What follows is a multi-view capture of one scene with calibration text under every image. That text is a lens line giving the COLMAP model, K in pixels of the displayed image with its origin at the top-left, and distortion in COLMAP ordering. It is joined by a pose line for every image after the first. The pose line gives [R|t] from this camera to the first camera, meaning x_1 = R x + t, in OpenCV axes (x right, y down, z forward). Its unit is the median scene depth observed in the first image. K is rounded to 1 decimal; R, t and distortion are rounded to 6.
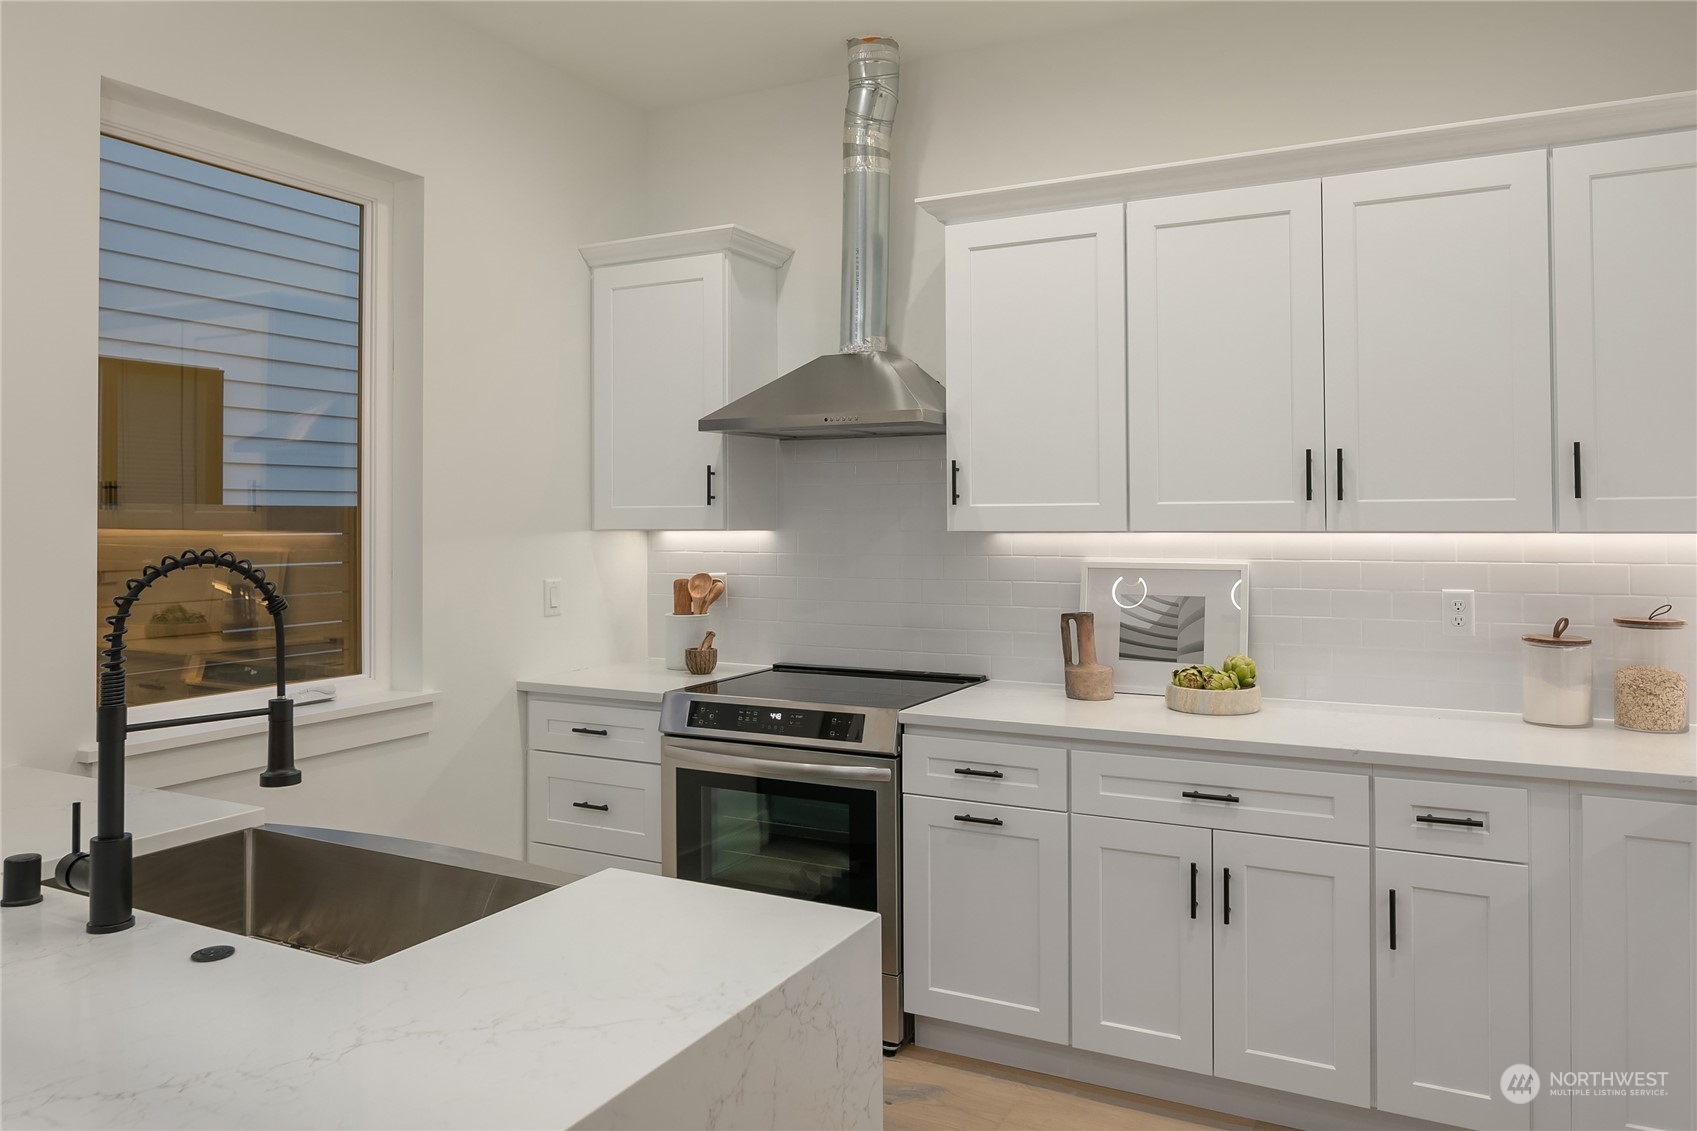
lens RADIAL K [[1153.4, 0, 890.5], [0, 1153.4, 493.7], [0, 0, 1]] dist [-0.000662, -0.004241]
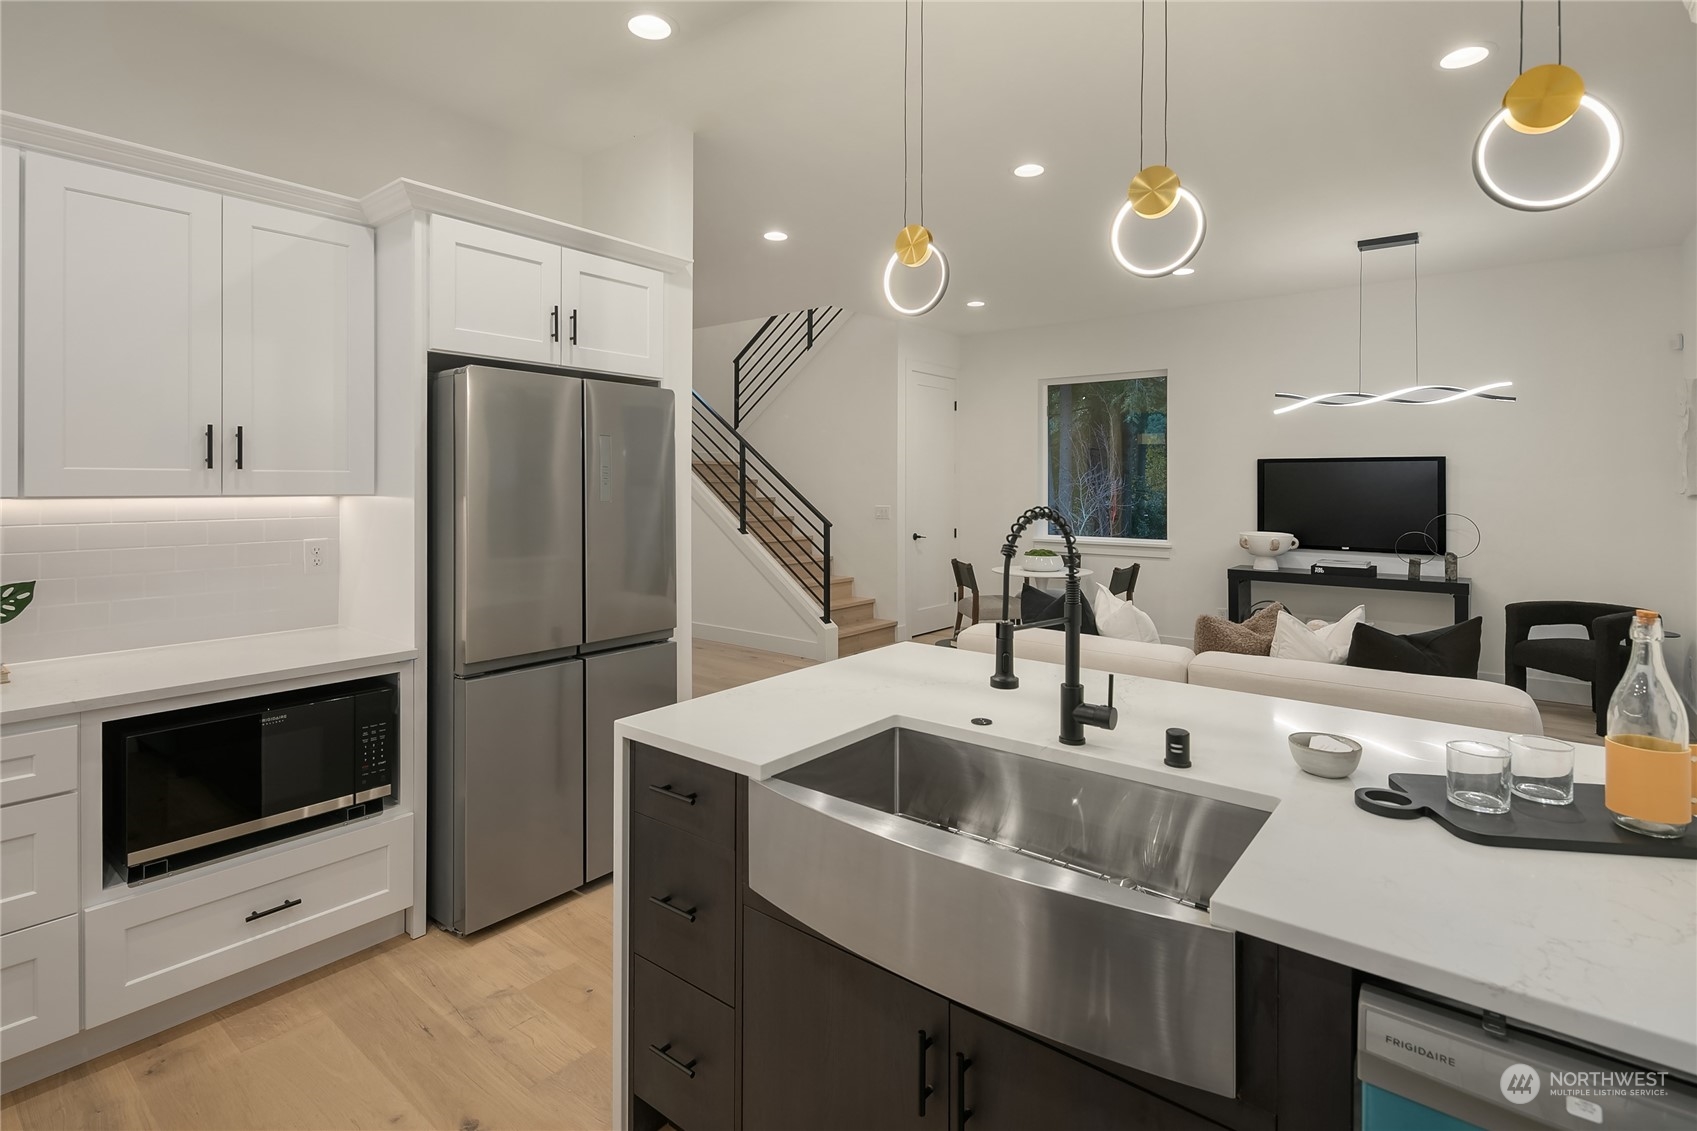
lens RADIAL K [[824.5, 0, 844.1], [0, 824.5, 484.2], [0, 0, 1]] dist [0.001235, -0.000258]
pose [[-0.979217, 0.004796, 0.202759, -0.185875], [0.000807, 0.999805, -0.019753, 0.026945], [-0.202814, -0.019179, -0.979029, 1.326900]]
